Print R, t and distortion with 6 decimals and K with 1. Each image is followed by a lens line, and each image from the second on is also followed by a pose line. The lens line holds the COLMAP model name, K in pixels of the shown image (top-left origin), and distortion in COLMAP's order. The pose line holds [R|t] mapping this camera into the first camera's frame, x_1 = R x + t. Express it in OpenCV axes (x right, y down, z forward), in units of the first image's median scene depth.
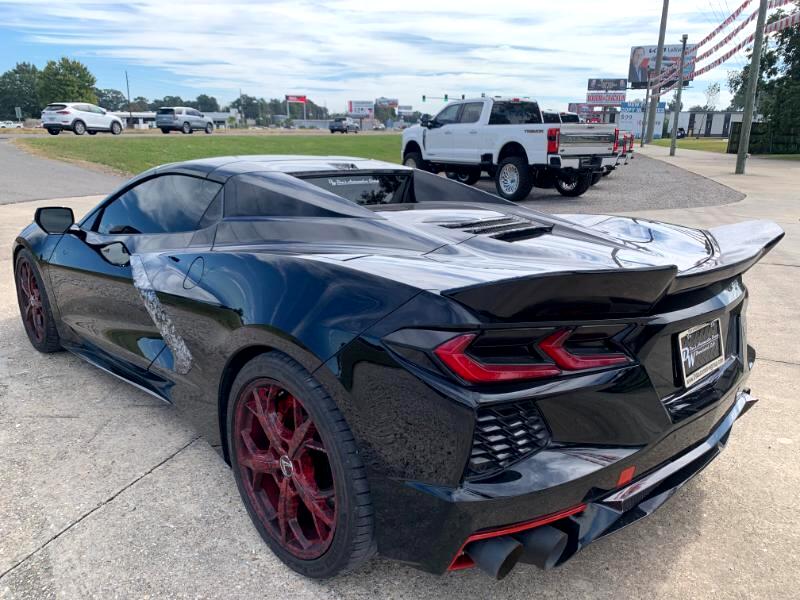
lens RADIAL K [[607.6, 0, 395.8], [0, 607.6, 301.7], [0, 0, 1]] dist [0.039428, -0.041576]
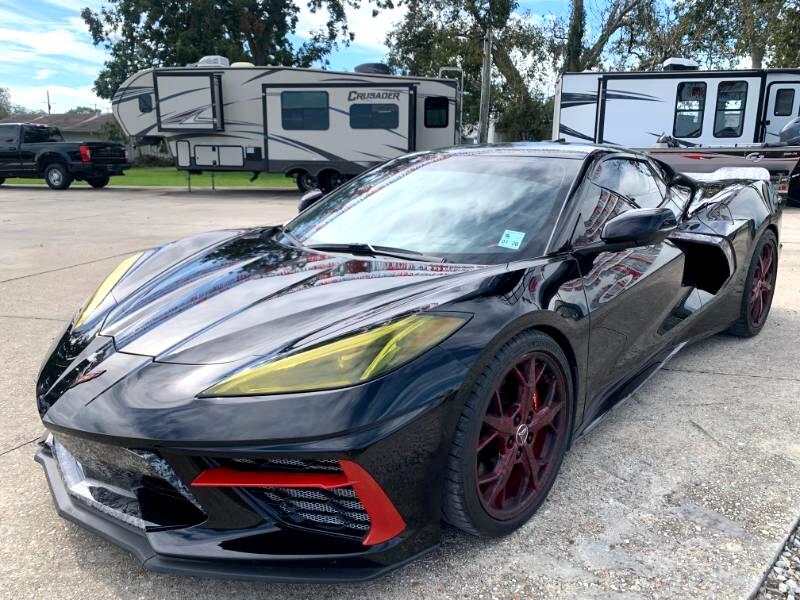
lens RADIAL K [[618.0, 0, 402.8], [0, 618.0, 300.9], [0, 0, 1]] dist [0.007169, -0.000473]
pose [[-0.061789, -0.246883, 0.967073, -0.277199], [0.263680, 0.930463, 0.254385, -0.068288], [-0.962629, 0.270716, 0.007606, 0.278866]]
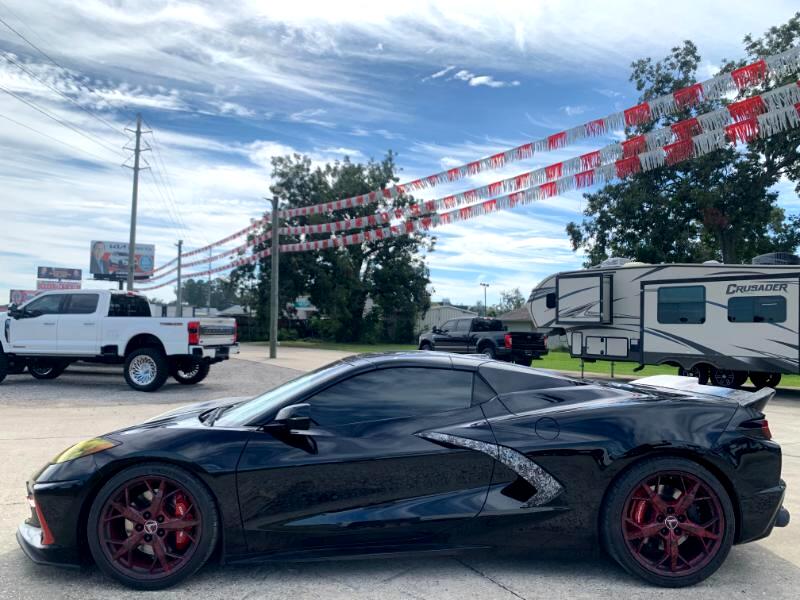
lens RADIAL K [[619.3, 0, 401.6], [0, 619.3, 305.7], [0, 0, 1]] dist [0.005449, 0.001826]
pose [[0.669154, 0.031120, 0.742472, -0.264980], [0.186605, 0.960073, -0.208419, -0.013597], [-0.719313, 0.278013, 0.636630, 0.031082]]
